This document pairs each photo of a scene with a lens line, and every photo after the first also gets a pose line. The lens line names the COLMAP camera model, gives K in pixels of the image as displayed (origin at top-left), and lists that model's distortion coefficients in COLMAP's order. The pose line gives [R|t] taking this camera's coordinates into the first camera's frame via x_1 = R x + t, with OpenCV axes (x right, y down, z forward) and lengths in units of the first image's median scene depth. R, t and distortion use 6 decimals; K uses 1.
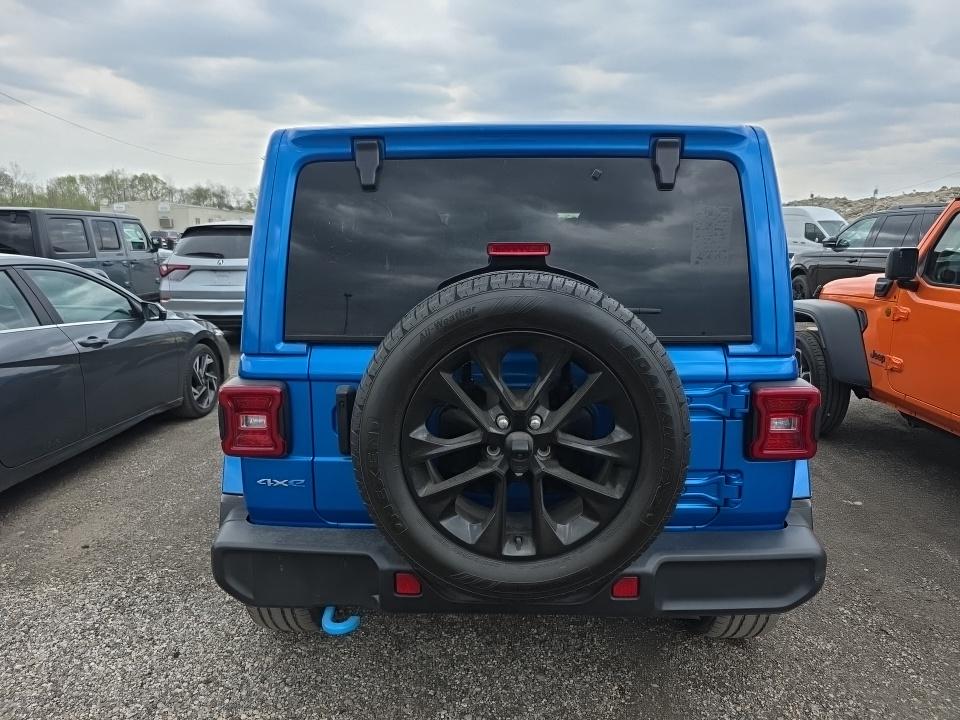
lens RADIAL K [[659.3, 0, 476.4], [0, 659.3, 358.9], [0, 0, 1]] dist [0.081045, -0.086205]
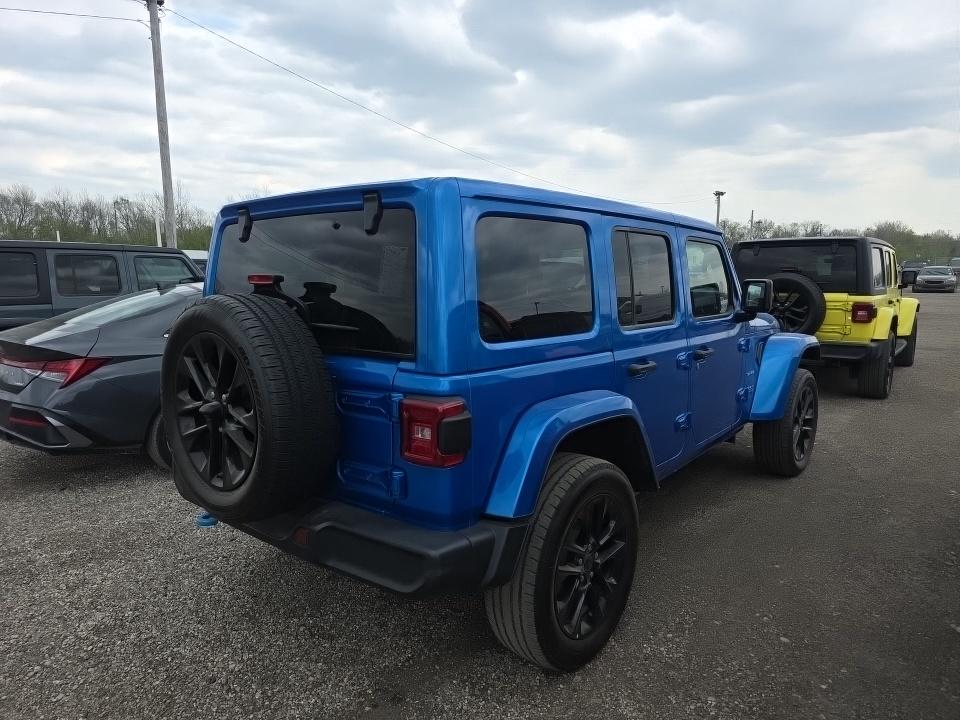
lens RADIAL K [[659.3, 0, 476.4], [0, 659.3, 358.9], [0, 0, 1]] dist [0.081045, -0.086205]
pose [[0.769578, 0.077419, -0.633842, 0.634306], [-0.107110, 0.994210, -0.008612, -0.015130], [0.629505, 0.074519, 0.773415, 0.087438]]
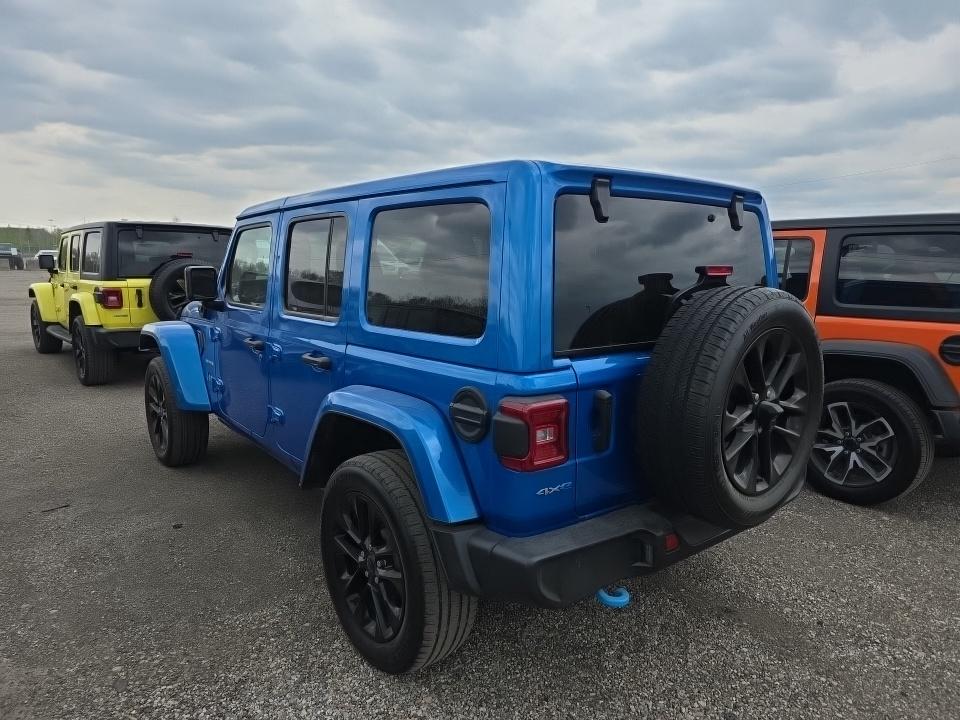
lens RADIAL K [[659.3, 0, 476.4], [0, 659.3, 358.9], [0, 0, 1]] dist [0.081045, -0.086205]
pose [[0.747773, -0.090308, 0.657785, -0.576597], [0.107075, 0.994141, 0.014763, -0.028004], [-0.655264, 0.059393, 0.753061, 0.143810]]
